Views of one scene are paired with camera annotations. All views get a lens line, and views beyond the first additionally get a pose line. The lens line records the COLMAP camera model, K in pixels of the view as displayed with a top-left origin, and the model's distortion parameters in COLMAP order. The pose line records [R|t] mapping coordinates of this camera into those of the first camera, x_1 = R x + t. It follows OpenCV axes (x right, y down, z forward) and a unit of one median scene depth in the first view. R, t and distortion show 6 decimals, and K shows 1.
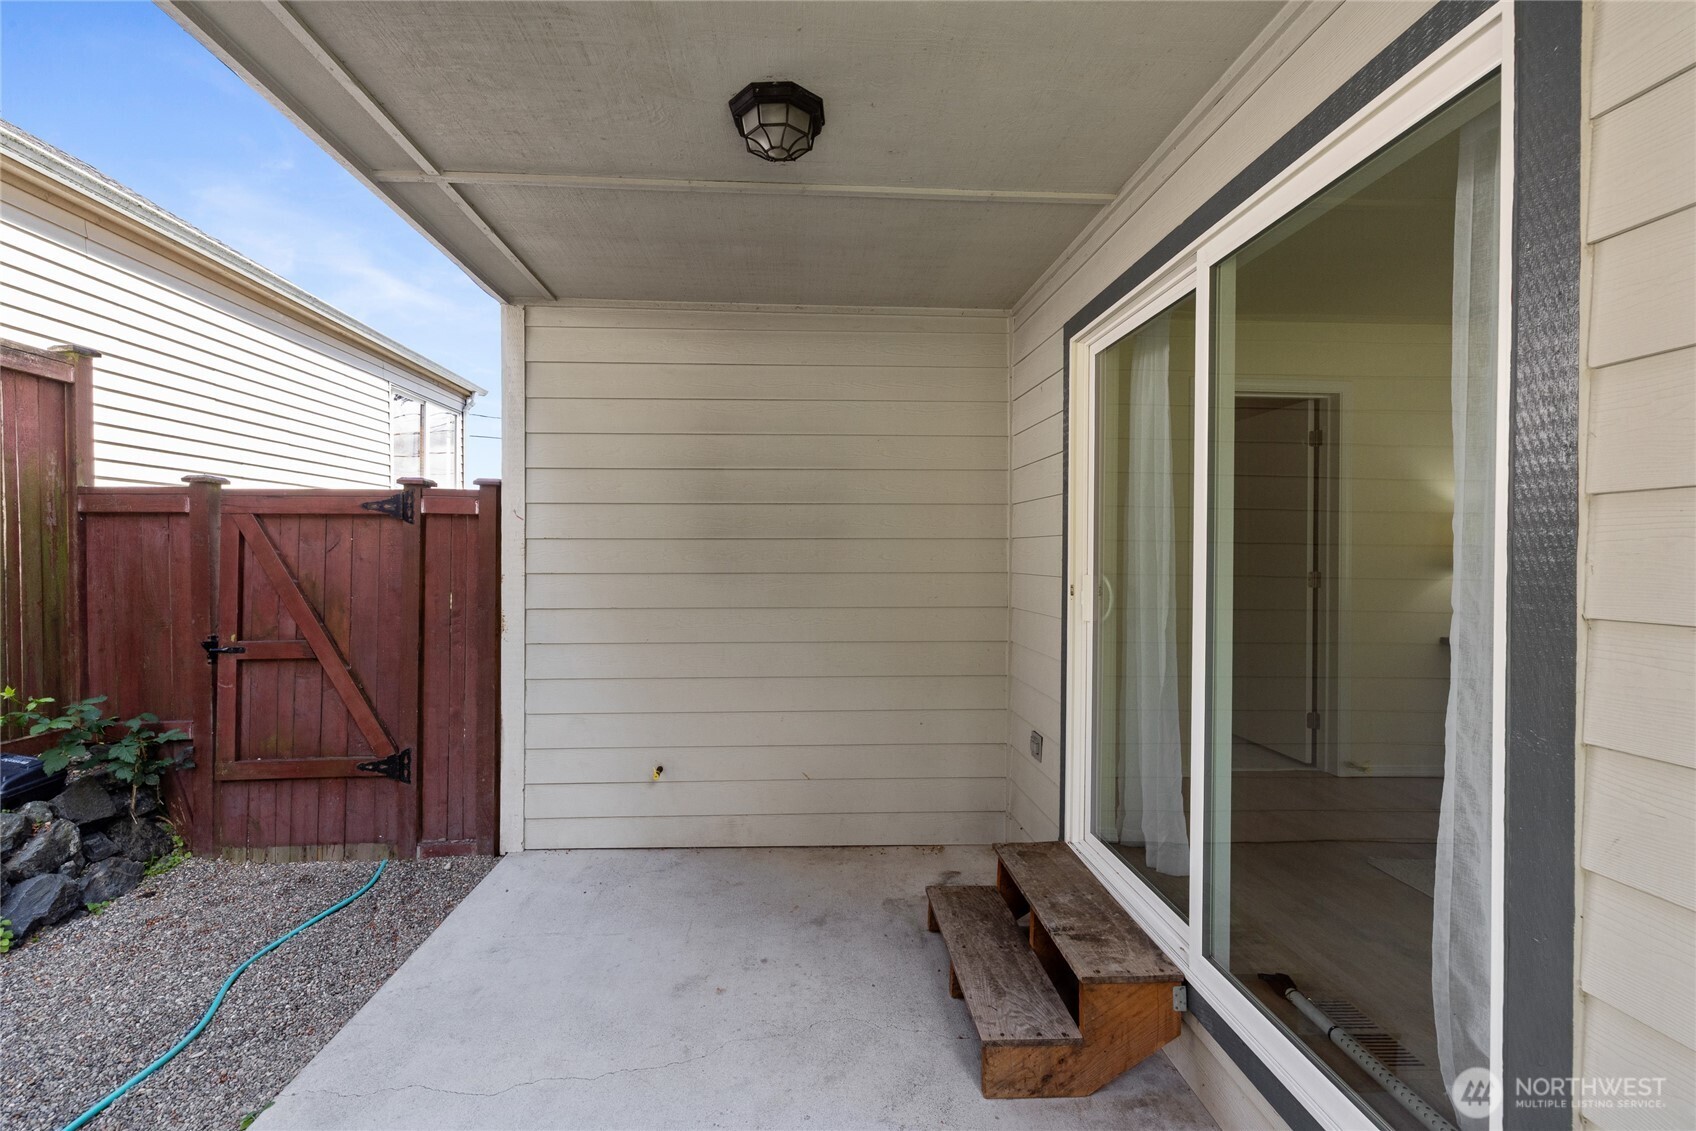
lens RADIAL K [[712.4, 0, 823.6], [0, 712.4, 558.3], [0, 0, 1]] dist [0.000660, -0.000080]
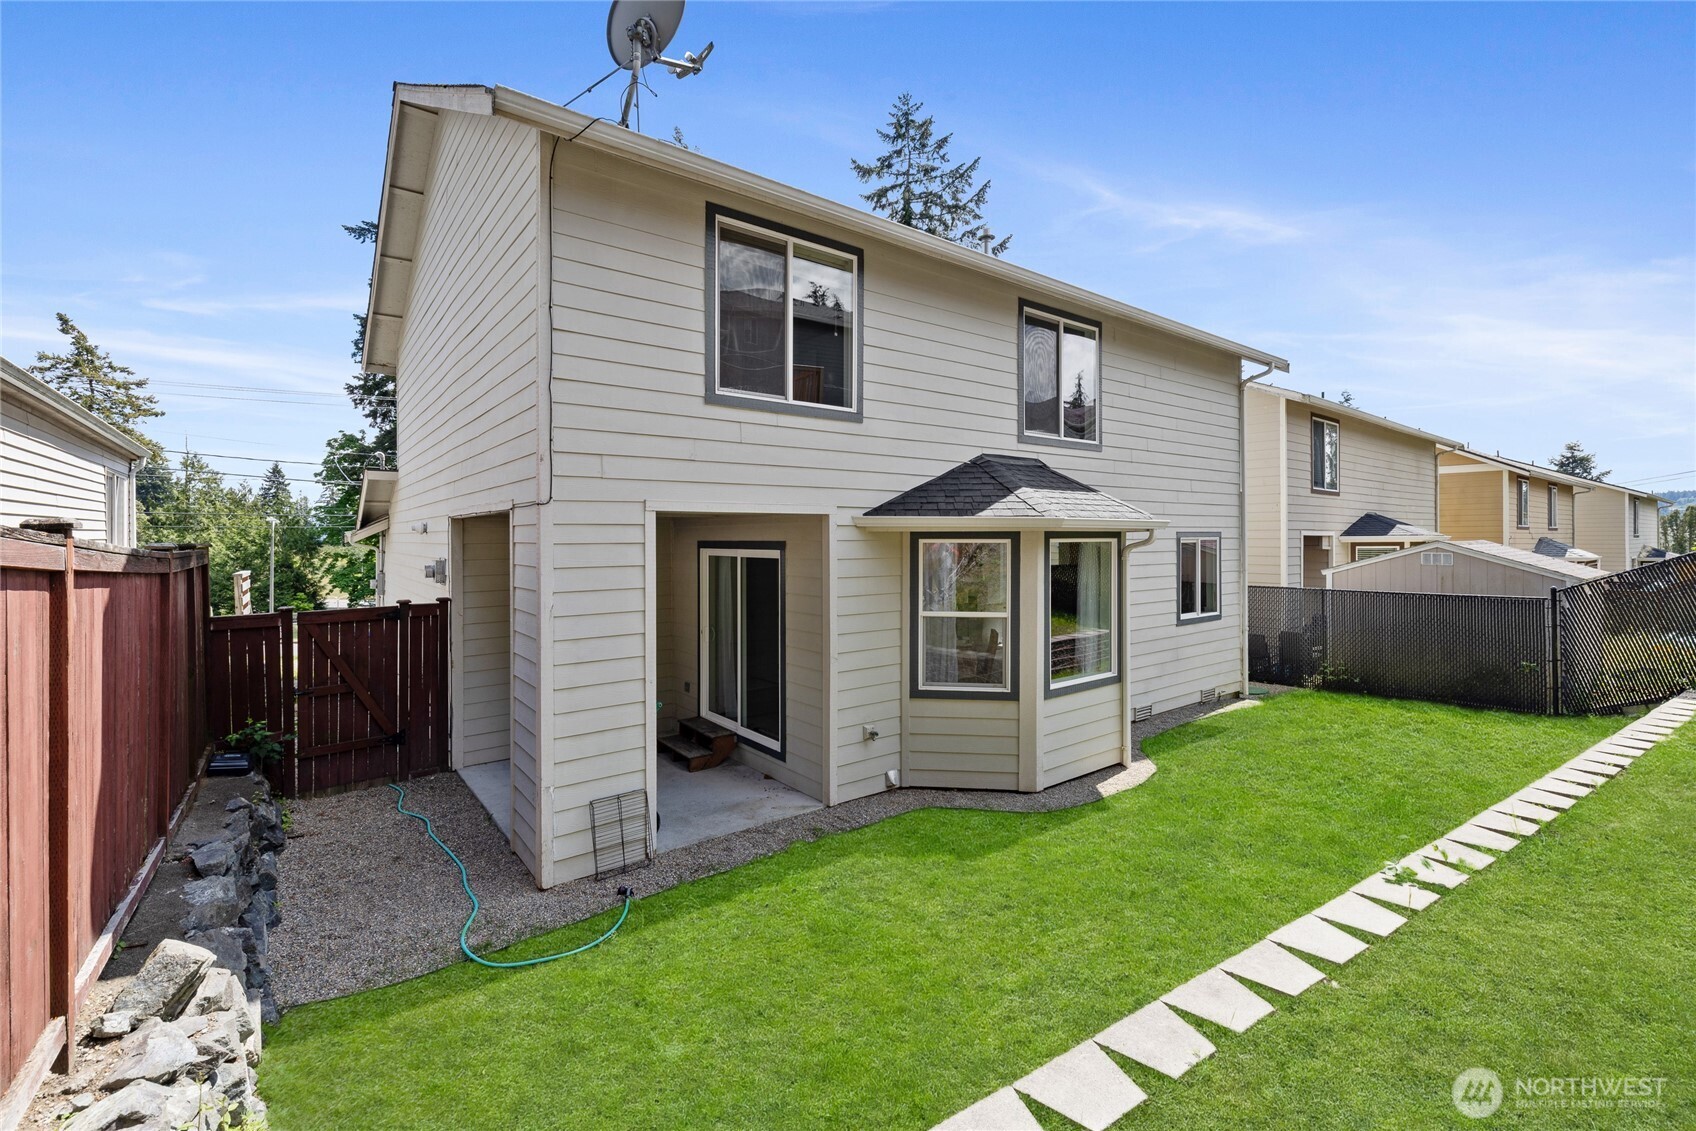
lens RADIAL K [[725.7, 0, 850.3], [0, 725.7, 534.0], [0, 0, 1]] dist [0.000435, -0.000088]
pose [[0.809087, -0.005553, 0.587663, -0.786632], [0.011134, 0.999921, -0.005880, -0.285715], [-0.587584, 0.011300, 0.809084, -1.544453]]
